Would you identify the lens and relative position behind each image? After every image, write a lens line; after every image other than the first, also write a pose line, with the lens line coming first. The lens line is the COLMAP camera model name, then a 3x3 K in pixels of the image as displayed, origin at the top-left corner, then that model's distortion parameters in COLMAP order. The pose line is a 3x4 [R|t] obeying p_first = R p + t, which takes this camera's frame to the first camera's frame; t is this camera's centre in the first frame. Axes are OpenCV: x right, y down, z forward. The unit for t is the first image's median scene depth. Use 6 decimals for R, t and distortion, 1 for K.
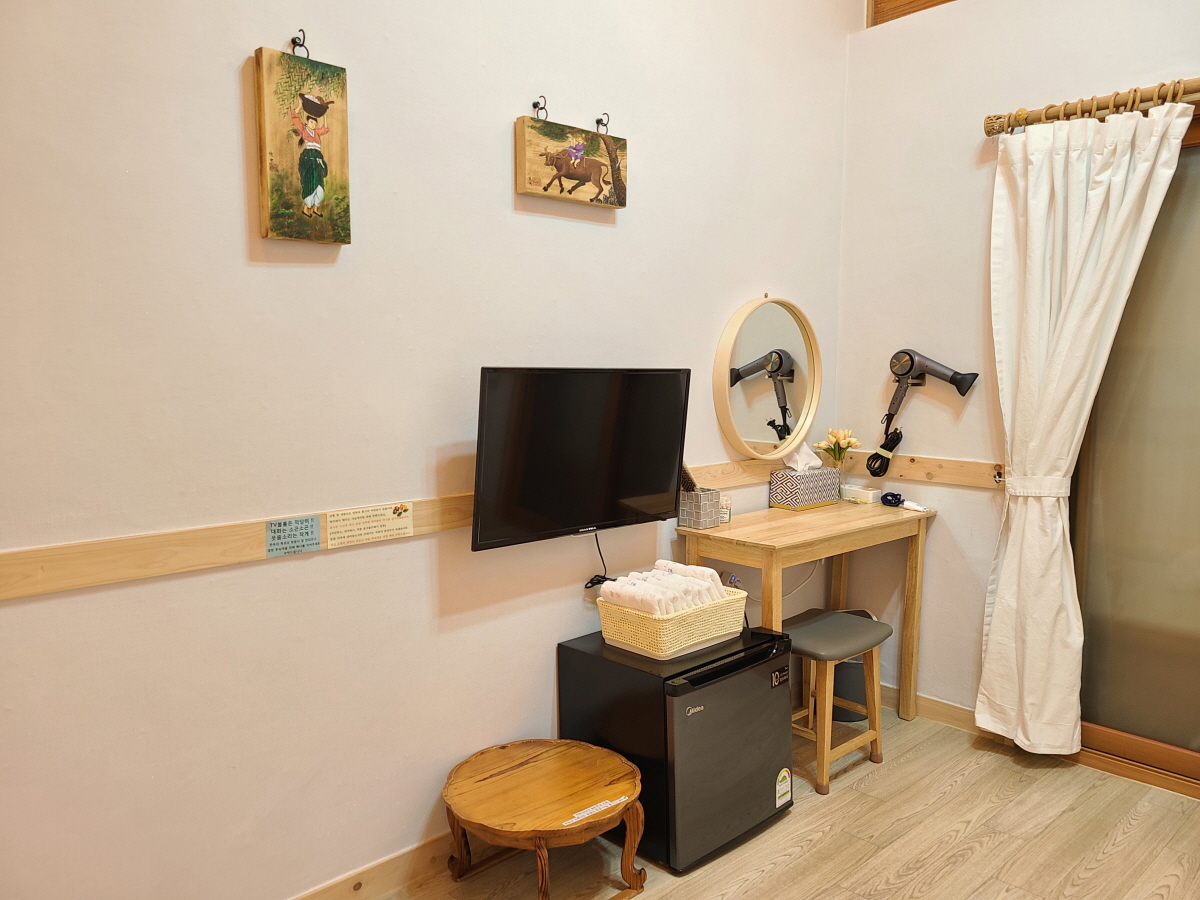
lens RADIAL K [[895.2, 0, 598.6], [0, 895.2, 449.7], [0, 0, 1]] dist [0.040675, -0.007089]
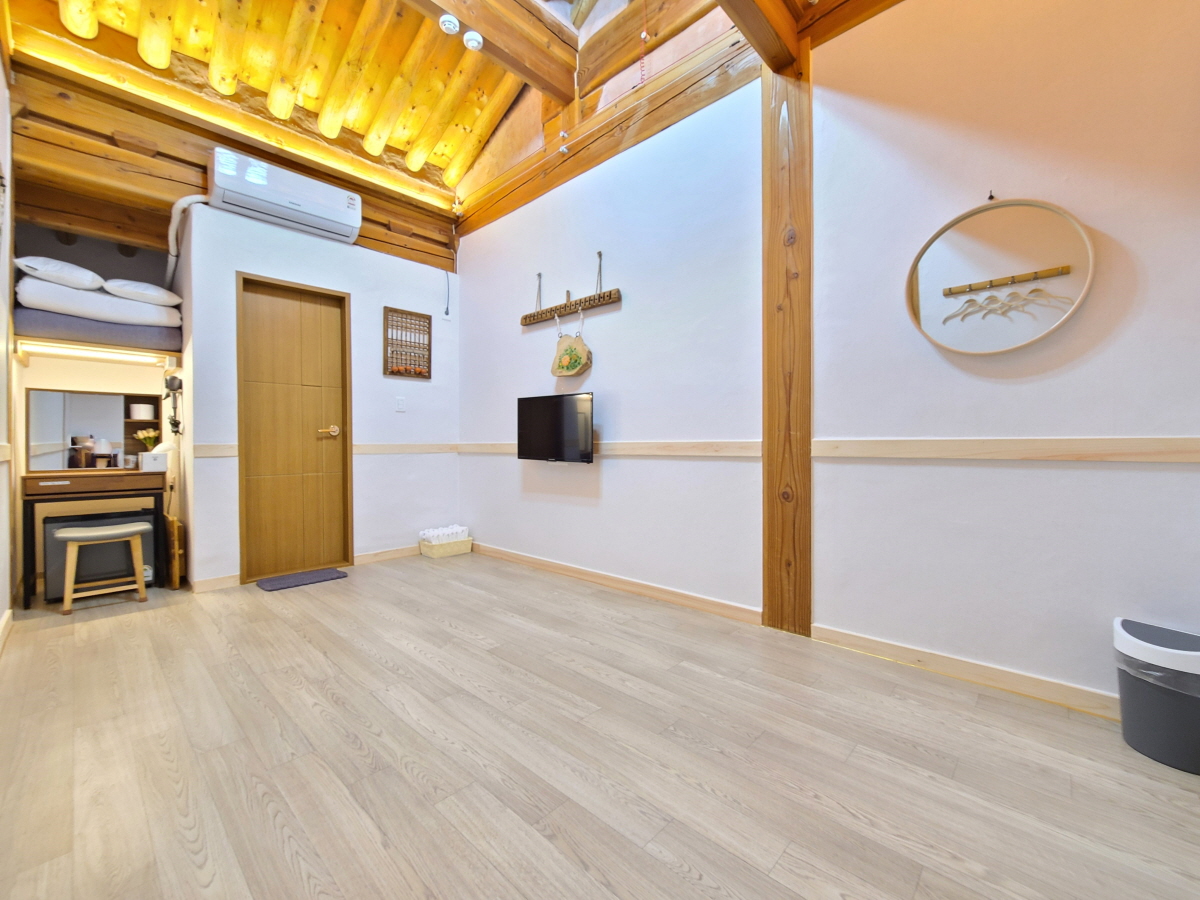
lens RADIAL K [[491.8, 0, 607.8], [0, 491.8, 442.6], [0, 0, 1]] dist [-0.001185, -0.000284]
pose [[-0.065649, 0.005167, 0.997829, -0.366026], [0.104915, 0.994480, 0.001753, 0.093552], [-0.992312, 0.104802, -0.065828, 0.575961]]
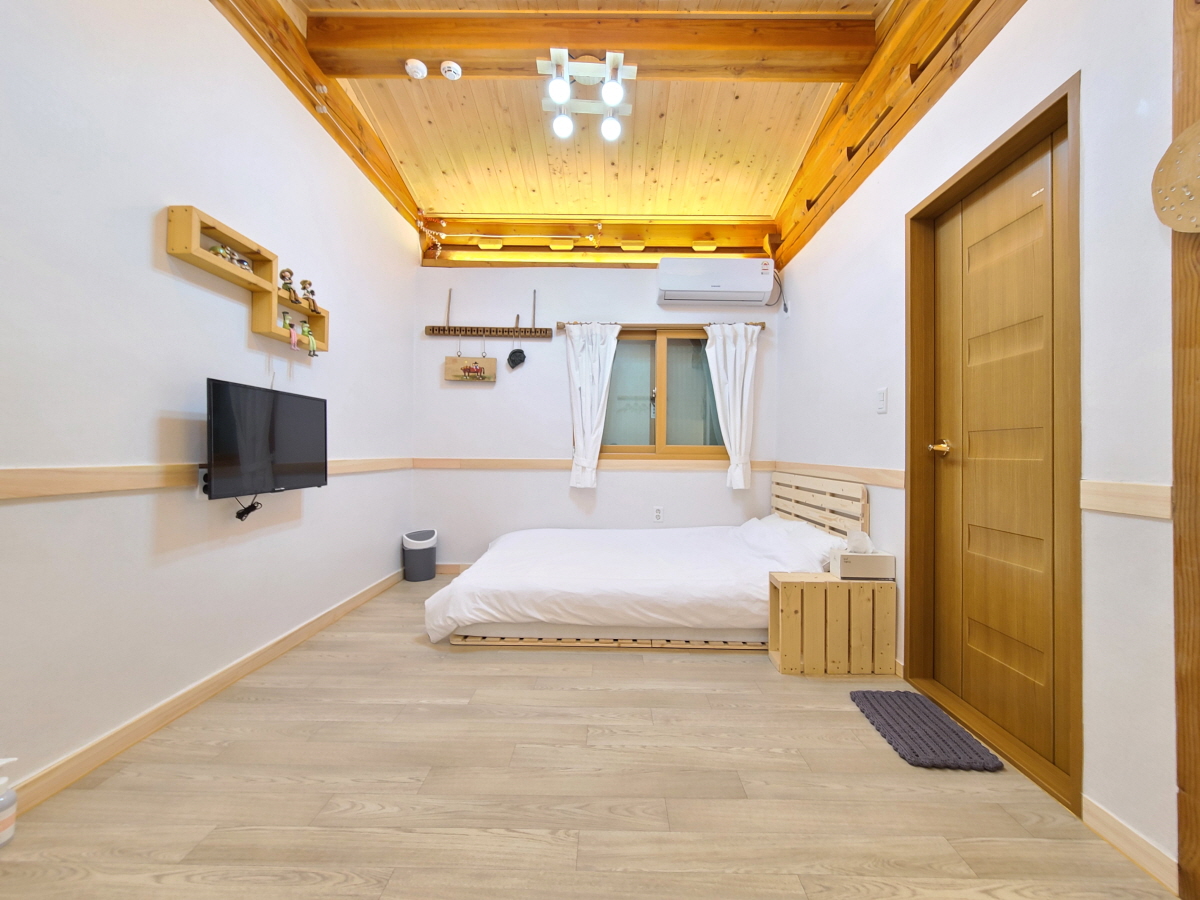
lens RADIAL K [[491.8, 0, 607.1], [0, 491.8, 443.2], [0, 0, 1]] dist [-0.001185, -0.000284]
pose [[0.720196, -0.007542, -0.693729, 1.172569], [-0.079011, 0.992543, -0.092816, 0.122995], [0.689257, 0.121658, 0.714230, -0.025078]]
